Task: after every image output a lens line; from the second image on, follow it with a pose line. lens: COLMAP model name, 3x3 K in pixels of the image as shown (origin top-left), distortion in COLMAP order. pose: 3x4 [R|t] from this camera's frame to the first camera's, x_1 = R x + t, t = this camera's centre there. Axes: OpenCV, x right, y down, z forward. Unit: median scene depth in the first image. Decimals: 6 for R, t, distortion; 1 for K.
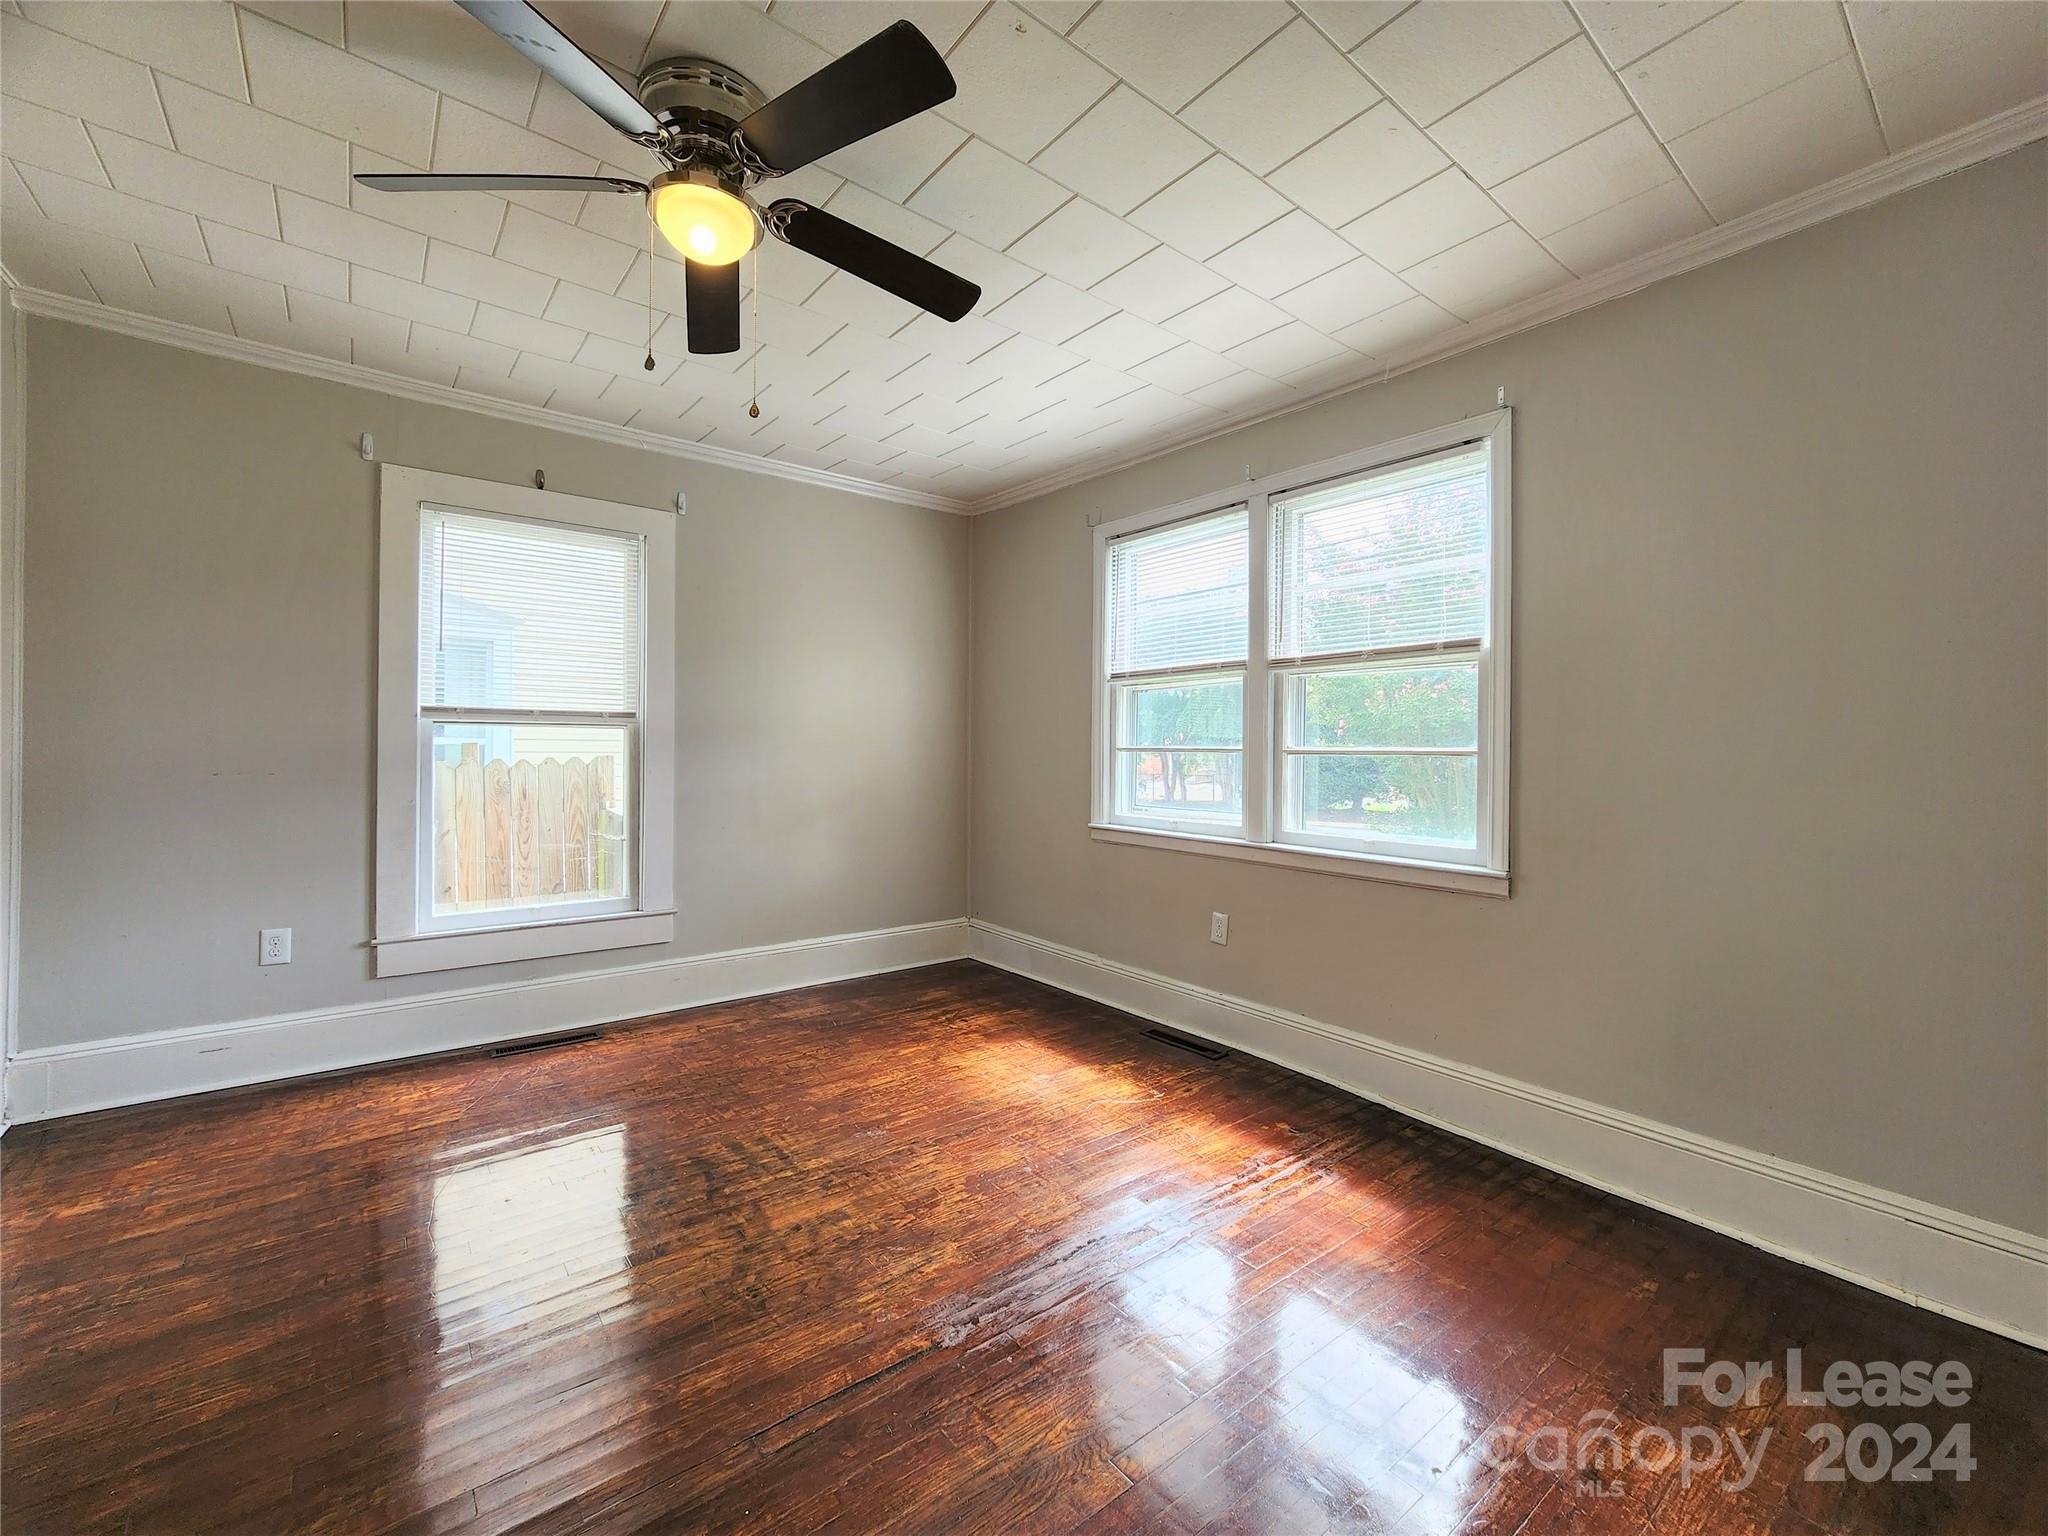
lens RADIAL K [[840.4, 0, 1019.8], [0, 840.4, 758.2], [0, 0, 1]] dist [-0.000048, -0.000138]
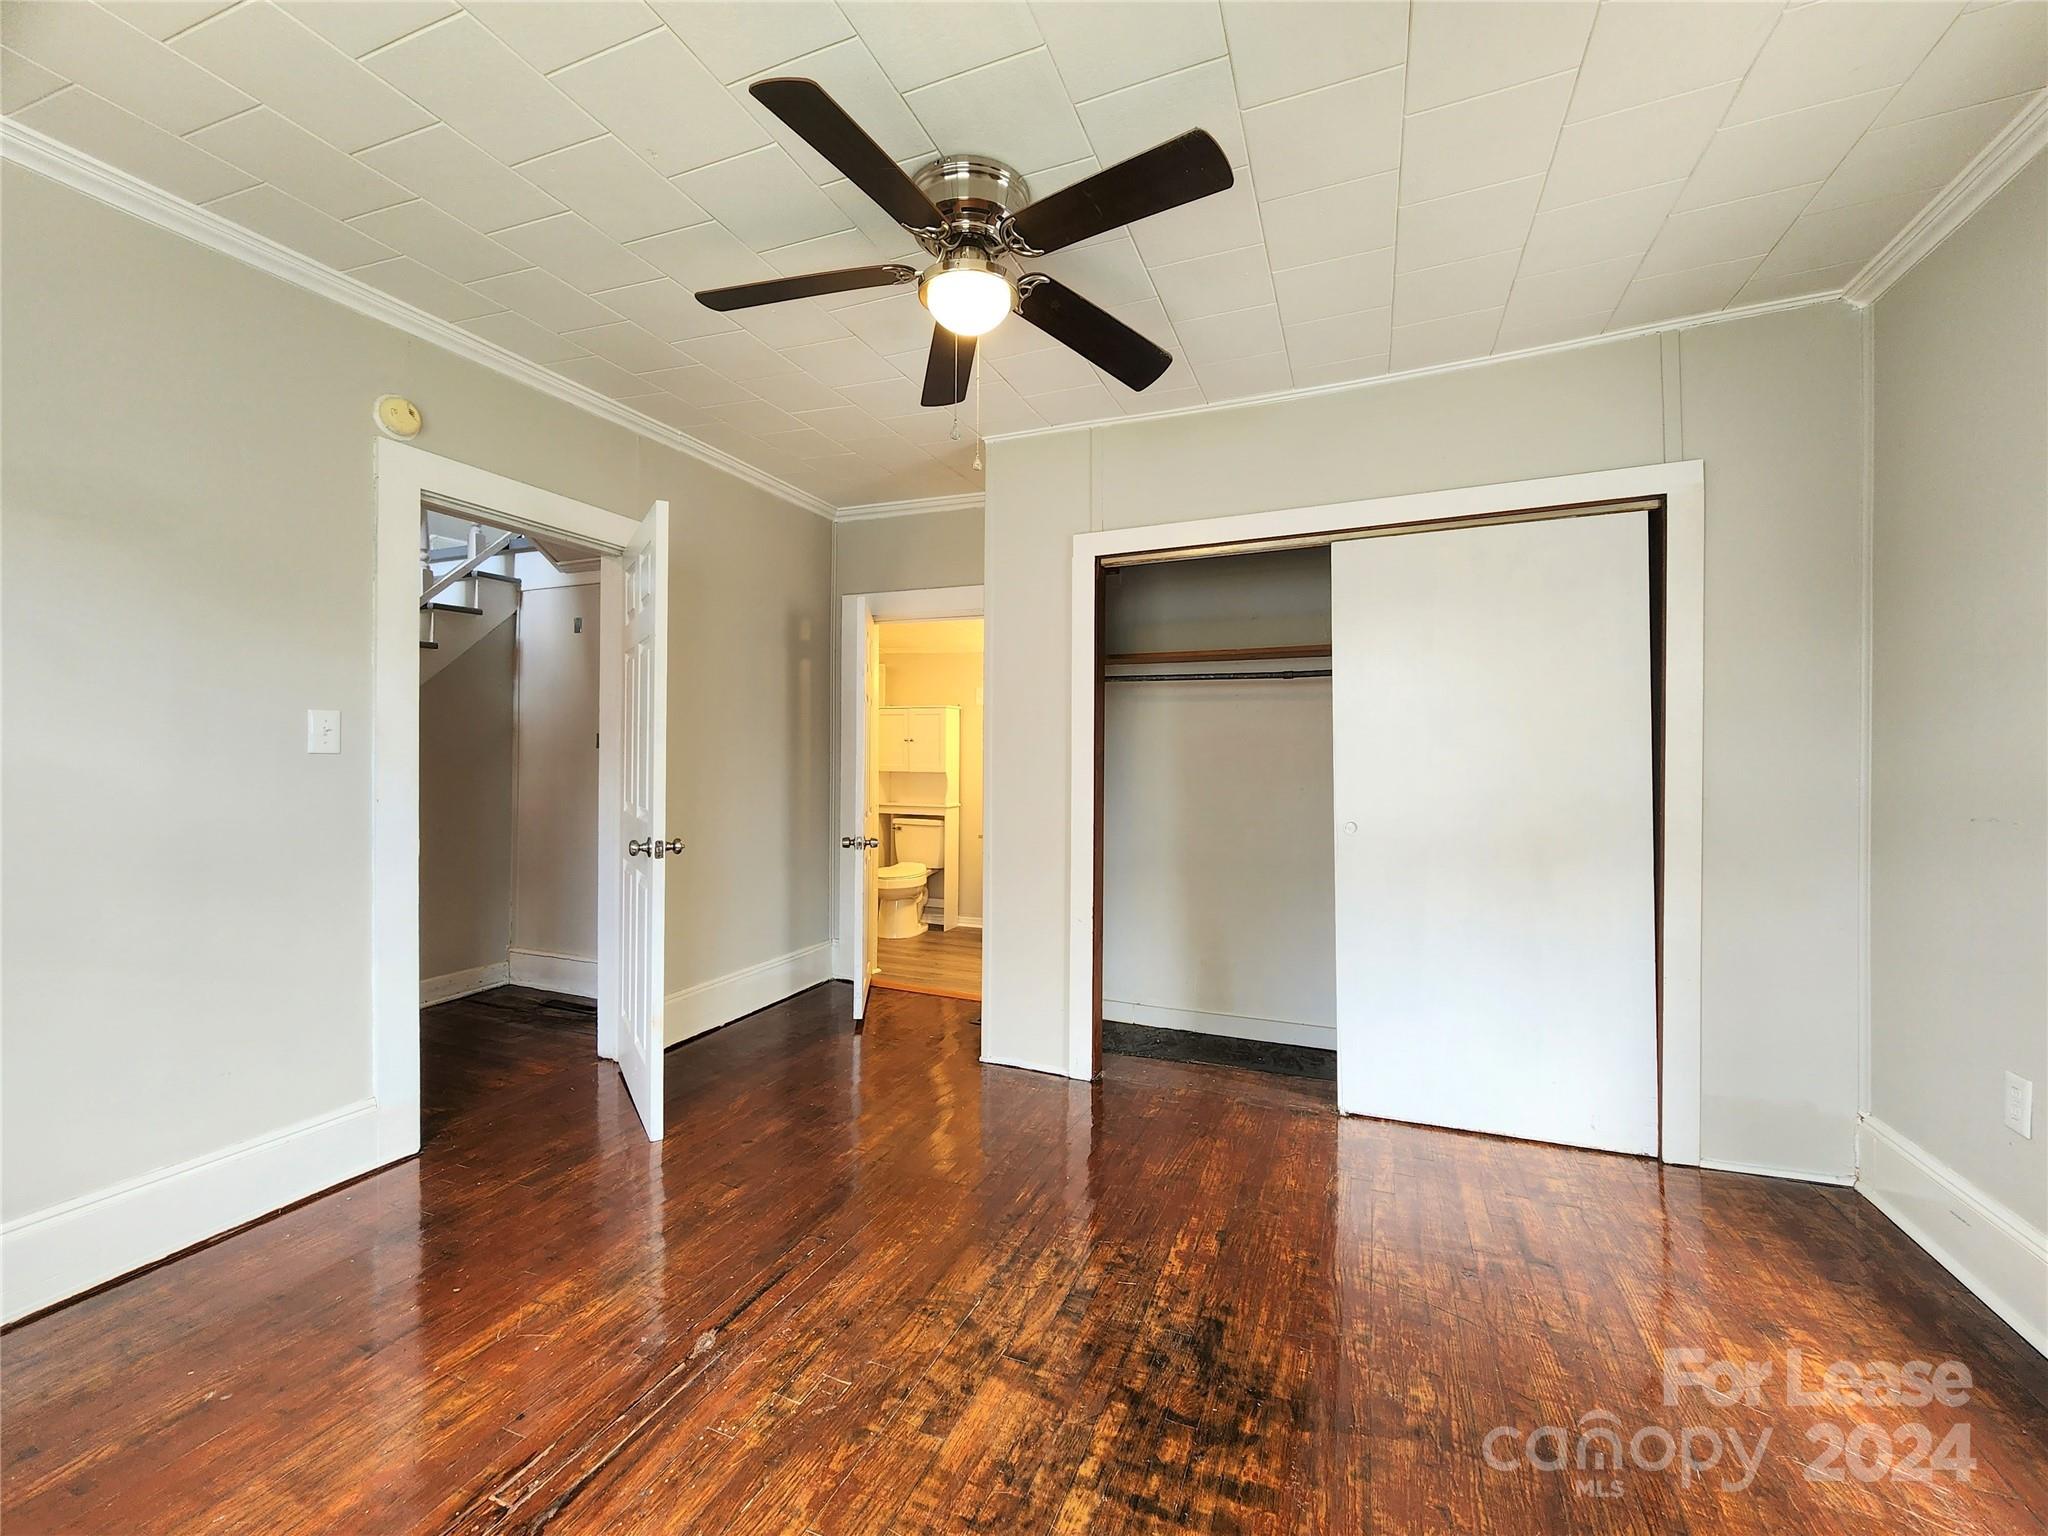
lens RADIAL K [[840.4, 0, 1019.8], [0, 840.4, 758.2], [0, 0, 1]] dist [-0.000048, -0.000138]
pose [[-0.867562, -0.011182, -0.497203, 0.088186], [-0.012057, 0.999926, -0.001449, -0.029629], [0.497183, 0.004738, -0.867633, 1.682649]]
